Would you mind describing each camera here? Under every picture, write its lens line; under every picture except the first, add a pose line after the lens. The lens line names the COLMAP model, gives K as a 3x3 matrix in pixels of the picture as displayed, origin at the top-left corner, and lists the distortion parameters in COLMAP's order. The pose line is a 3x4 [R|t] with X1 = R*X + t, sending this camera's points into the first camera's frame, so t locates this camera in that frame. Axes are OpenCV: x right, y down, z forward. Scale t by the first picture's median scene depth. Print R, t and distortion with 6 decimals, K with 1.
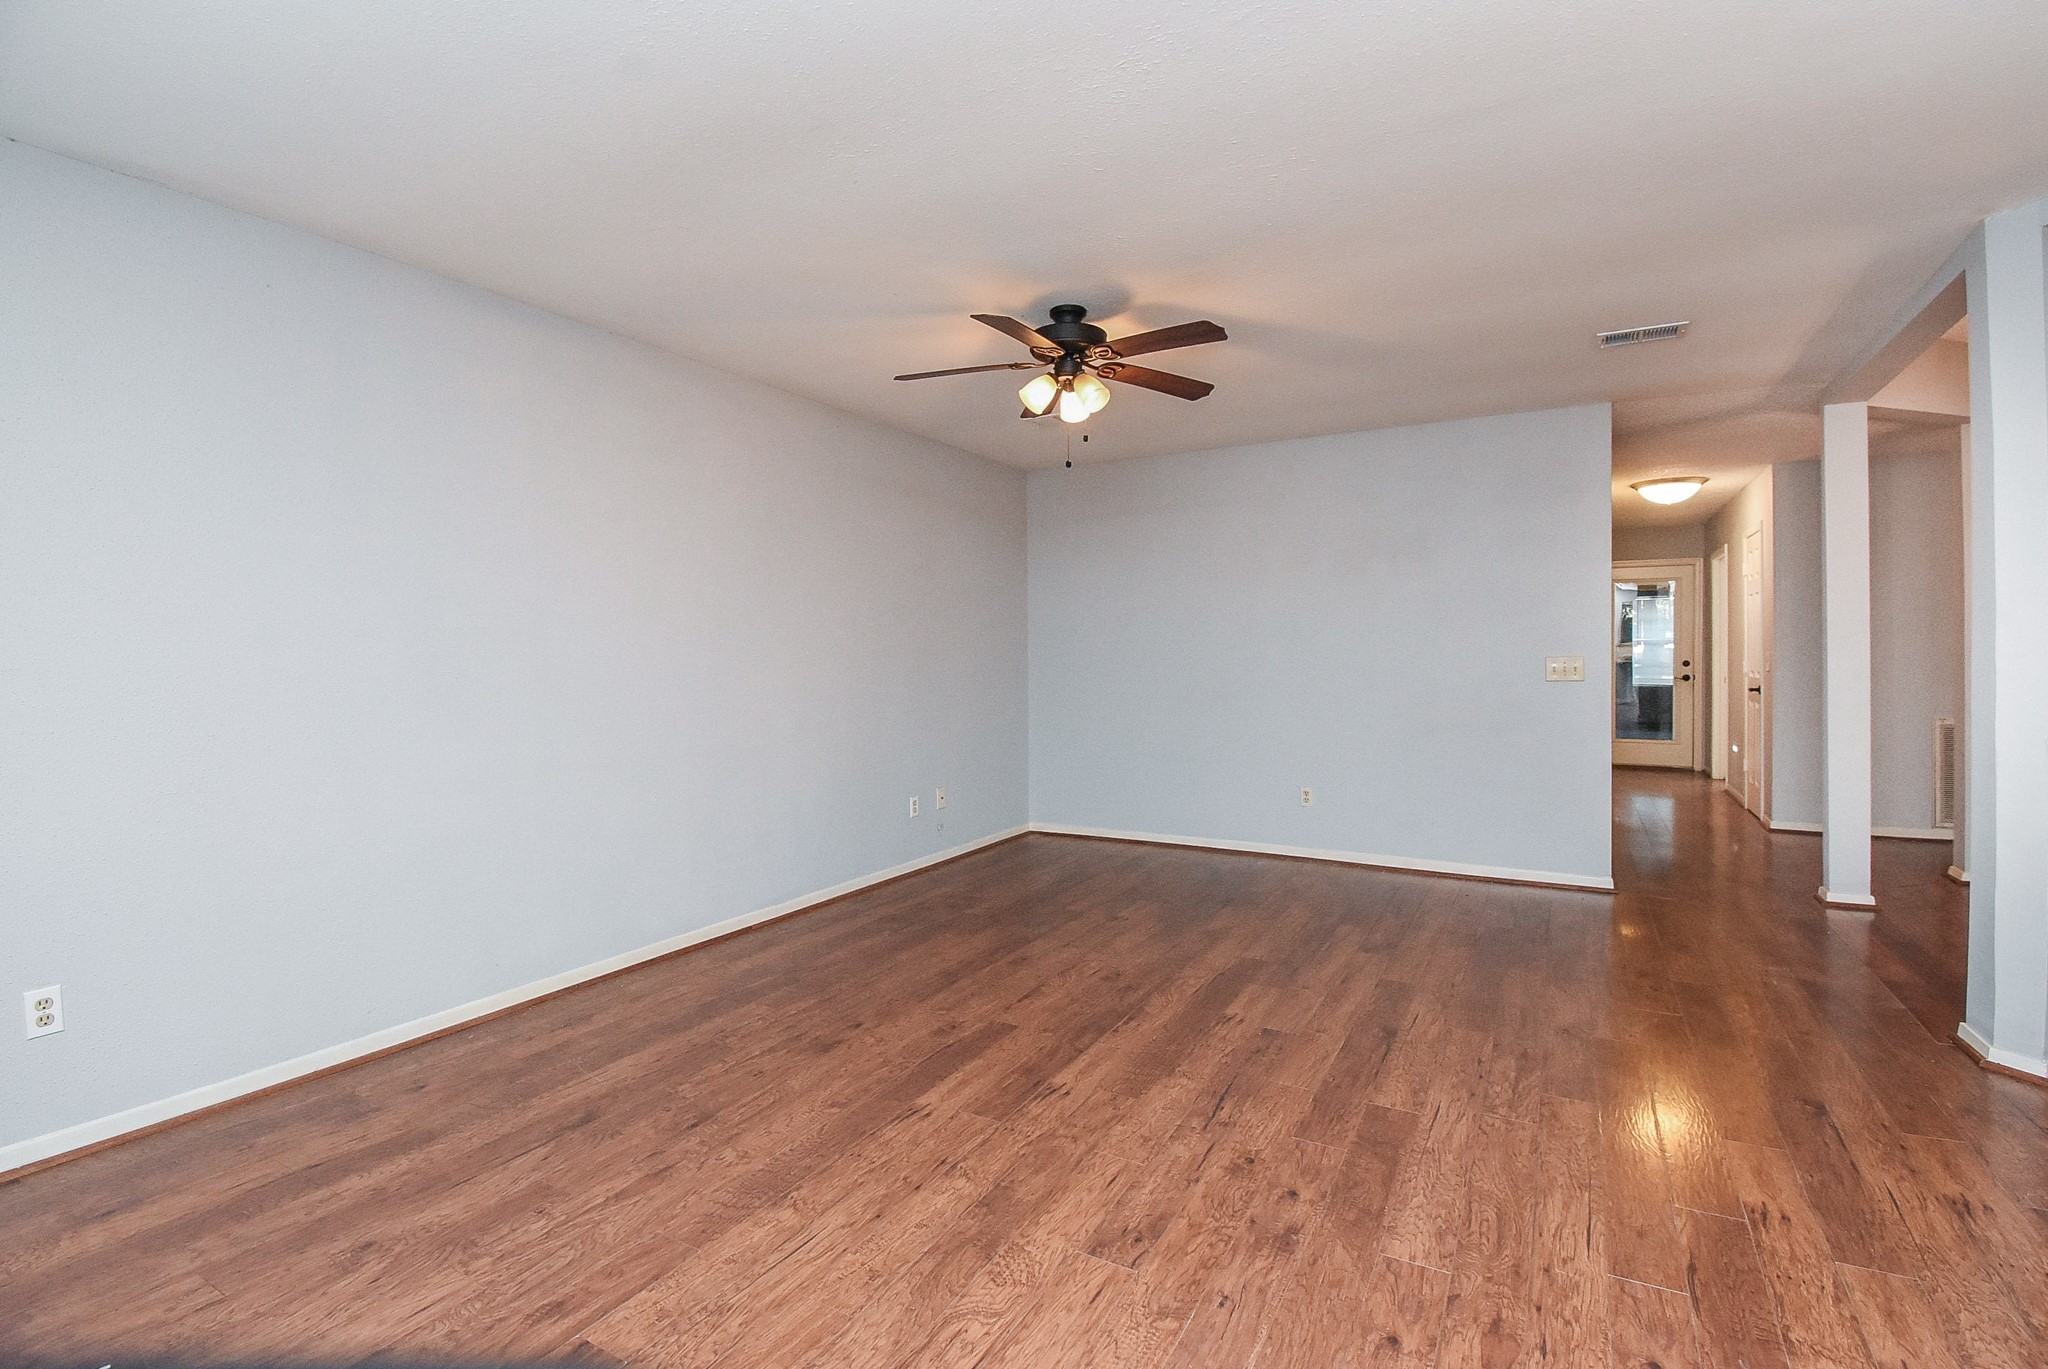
lens RADIAL K [[941.9, 0, 1014.9], [0, 941.9, 674.6], [0, 0, 1]] dist [0.000982, -0.000163]
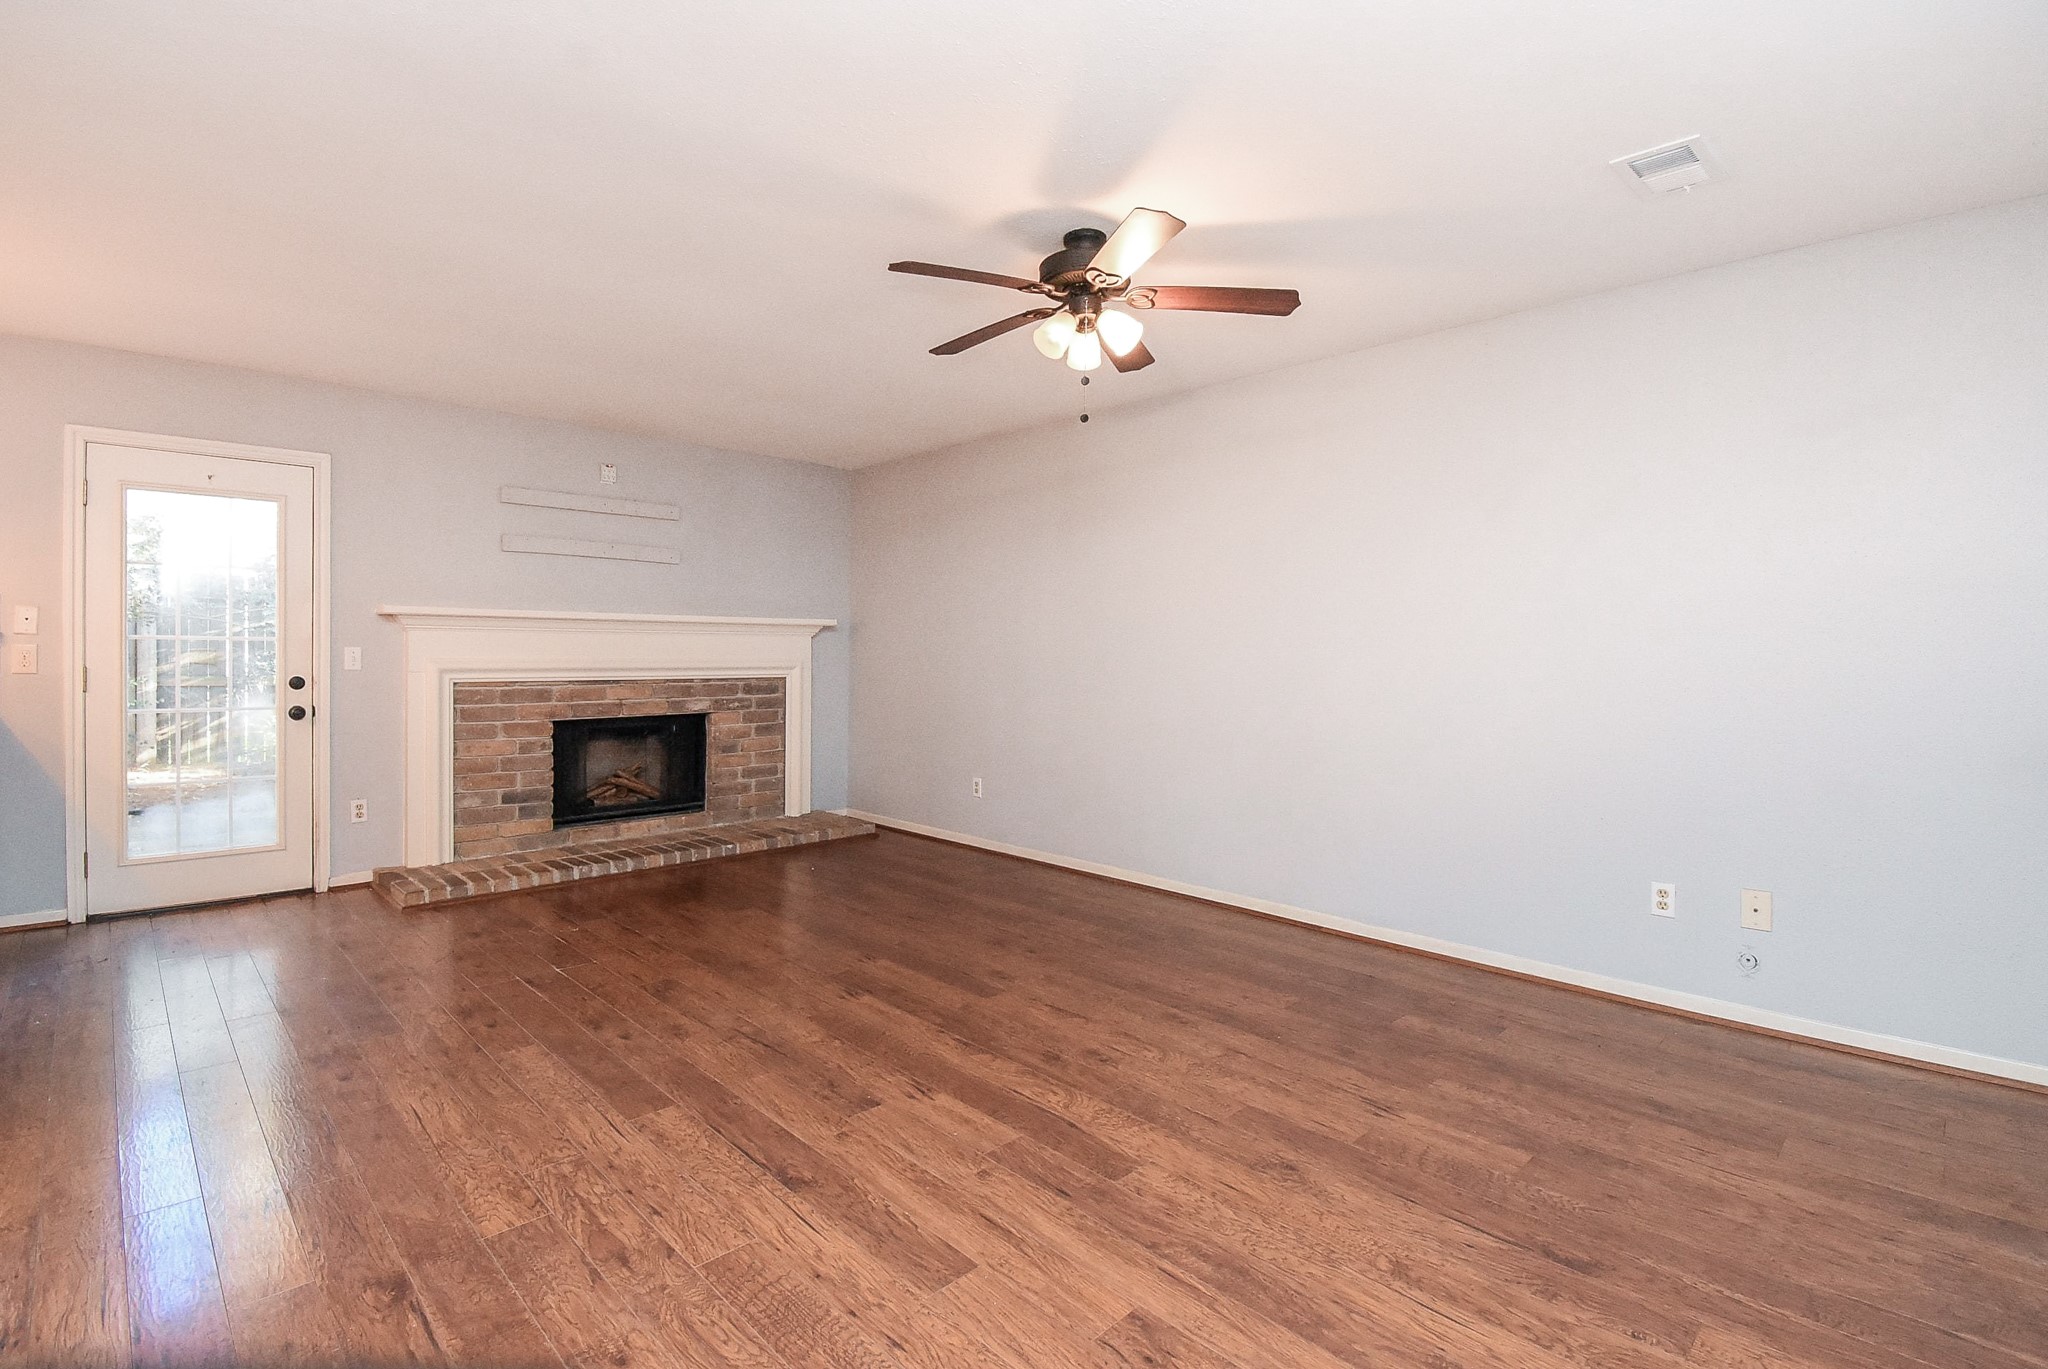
lens RADIAL K [[941.9, 0, 1019.8], [0, 941.9, 674.3], [0, 0, 1]] dist [0.000982, -0.000163]
pose [[-0.263370, 0.031188, -0.964191, 1.170422], [-0.030827, 0.998695, 0.040725, -0.032423], [0.964202, 0.040449, -0.262065, 1.536403]]
